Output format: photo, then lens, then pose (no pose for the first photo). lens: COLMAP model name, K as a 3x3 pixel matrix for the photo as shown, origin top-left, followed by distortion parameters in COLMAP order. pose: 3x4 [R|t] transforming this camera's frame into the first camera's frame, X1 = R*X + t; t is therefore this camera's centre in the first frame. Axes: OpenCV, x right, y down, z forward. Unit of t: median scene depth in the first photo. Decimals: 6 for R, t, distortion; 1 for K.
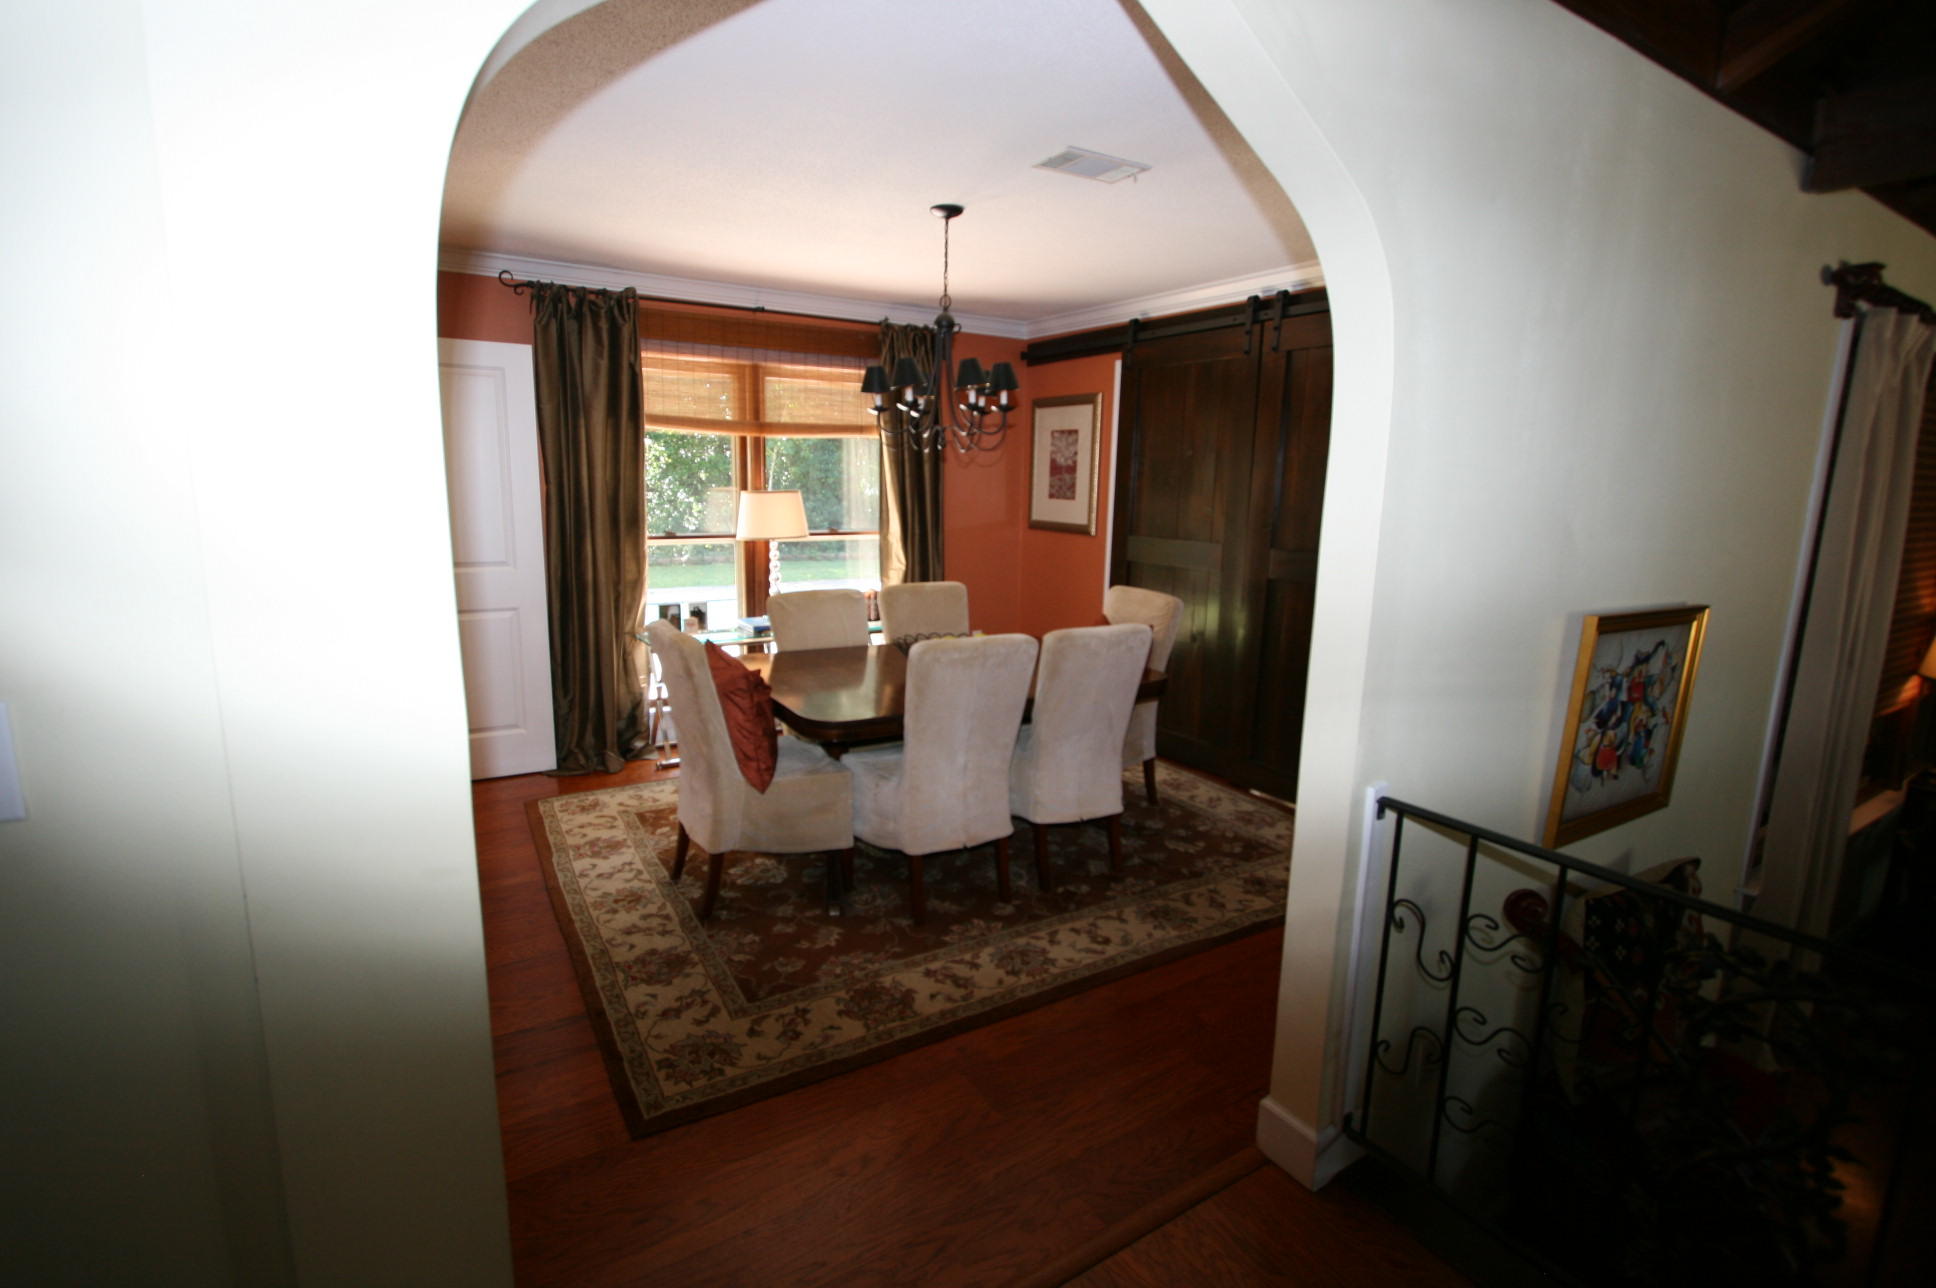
lens RADIAL K [[903.0, 0, 957.0], [0, 903.0, 640.5], [0, 0, 1]] dist [-0.012482, 0.000359]
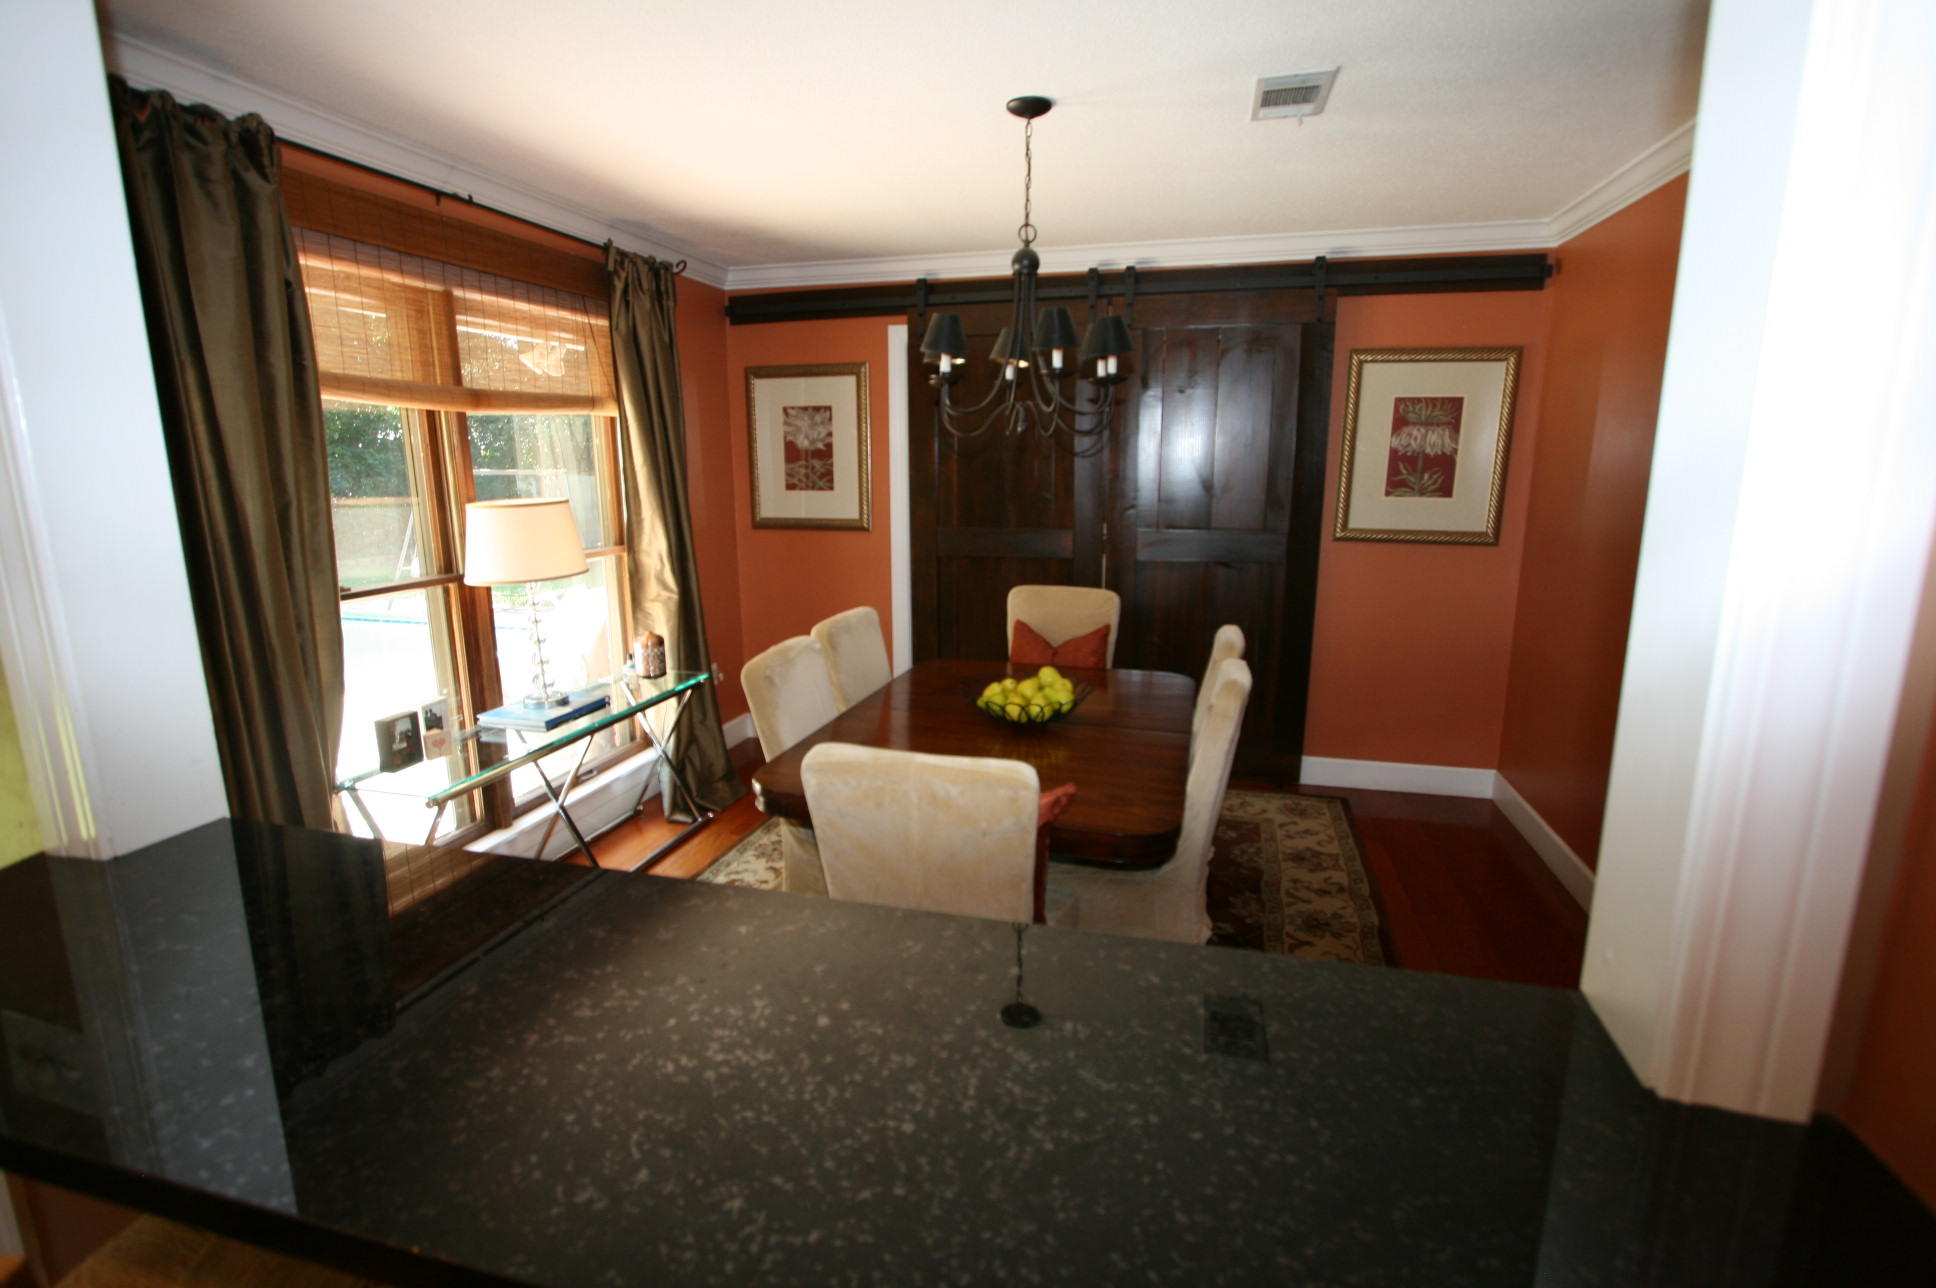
lens RADIAL K [[903.0, 0, 957.0], [0, 903.0, 640.5], [0, 0, 1]] dist [-0.012482, 0.000359]
pose [[0.738352, -0.158386, 0.655553, -0.393129], [0.142205, 0.986740, 0.078236, -0.073815], [-0.659252, 0.035457, 0.751085, 0.328098]]
